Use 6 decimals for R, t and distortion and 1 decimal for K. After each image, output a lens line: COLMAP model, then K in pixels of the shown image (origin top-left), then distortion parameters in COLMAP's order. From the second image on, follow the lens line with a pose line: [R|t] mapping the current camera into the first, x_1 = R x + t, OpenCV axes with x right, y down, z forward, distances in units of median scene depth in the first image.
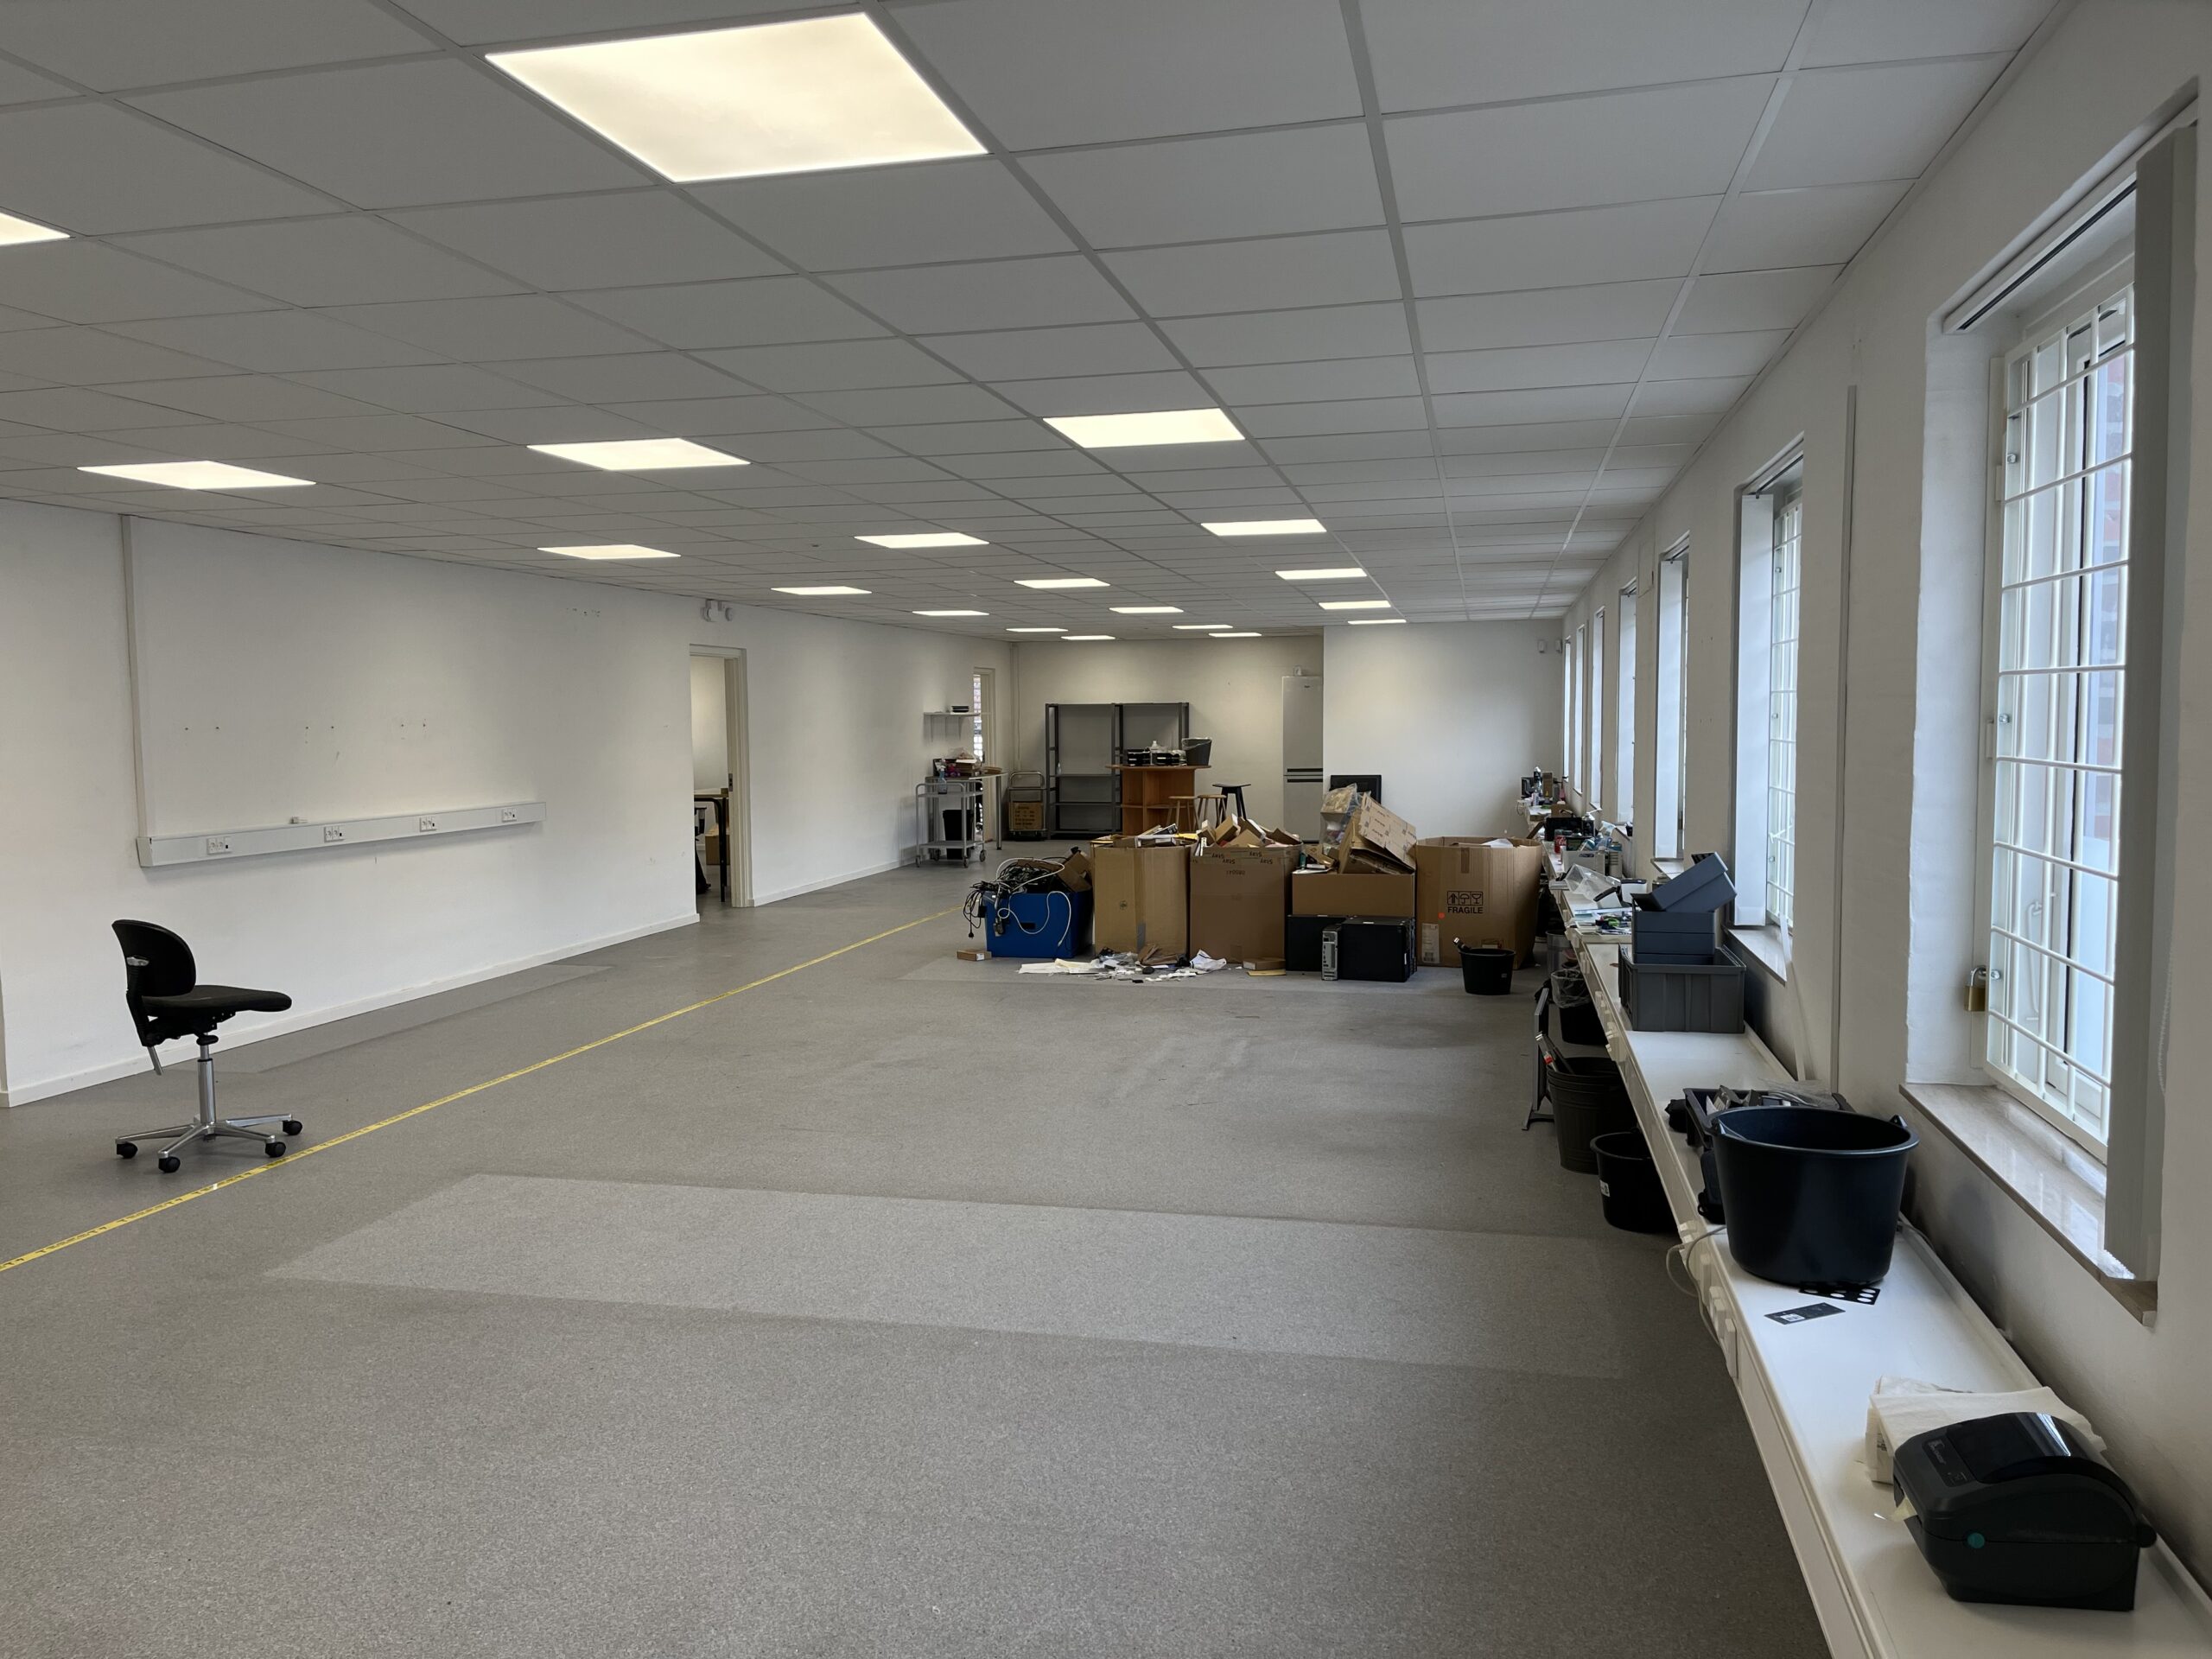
lens RADIAL K [[1682.1, 0, 1097.4], [0, 1682.1, 835.3], [0, 0, 1]] dist [0.093987, -0.124948]
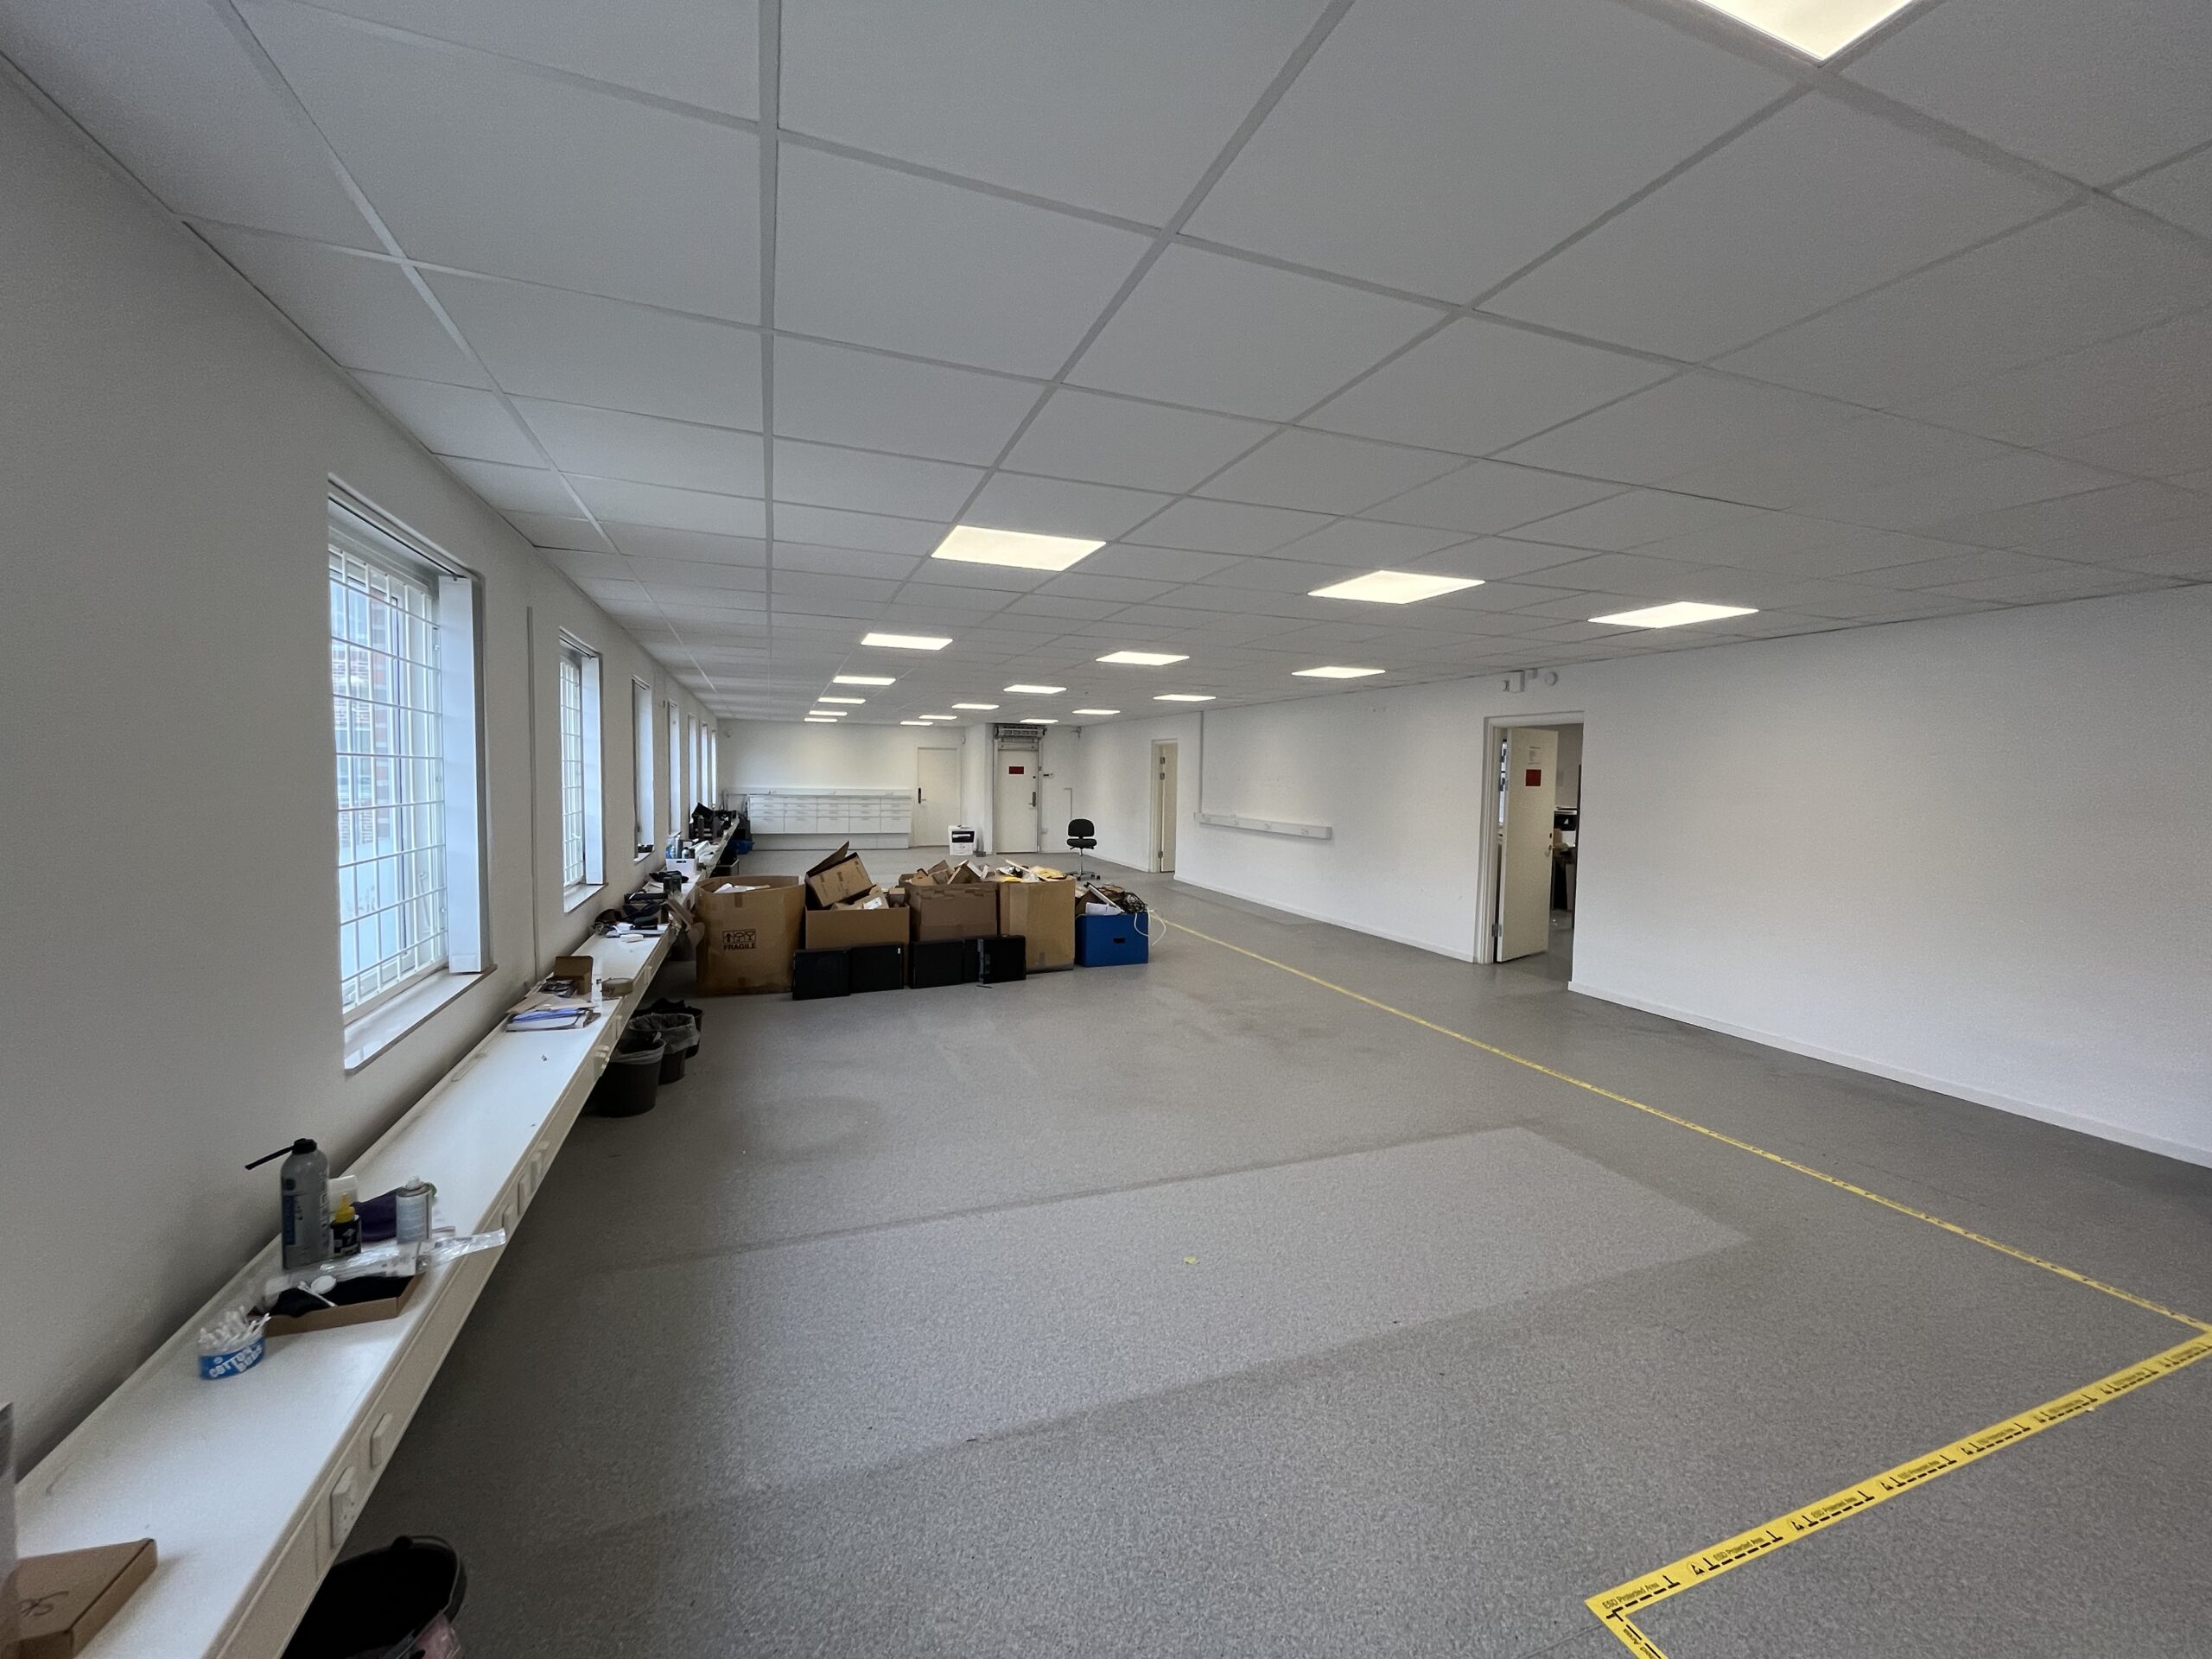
lens RADIAL K [[903.1, 0, 1106.0], [0, 903.1, 829.5], [0, 0, 1]] dist [0.002280, -0.000132]
pose [[-0.811681, 0.020294, -0.583748, 0.290252], [-0.061038, 0.990977, 0.119323, -0.089363], [0.580903, 0.132483, -0.803119, 1.340394]]
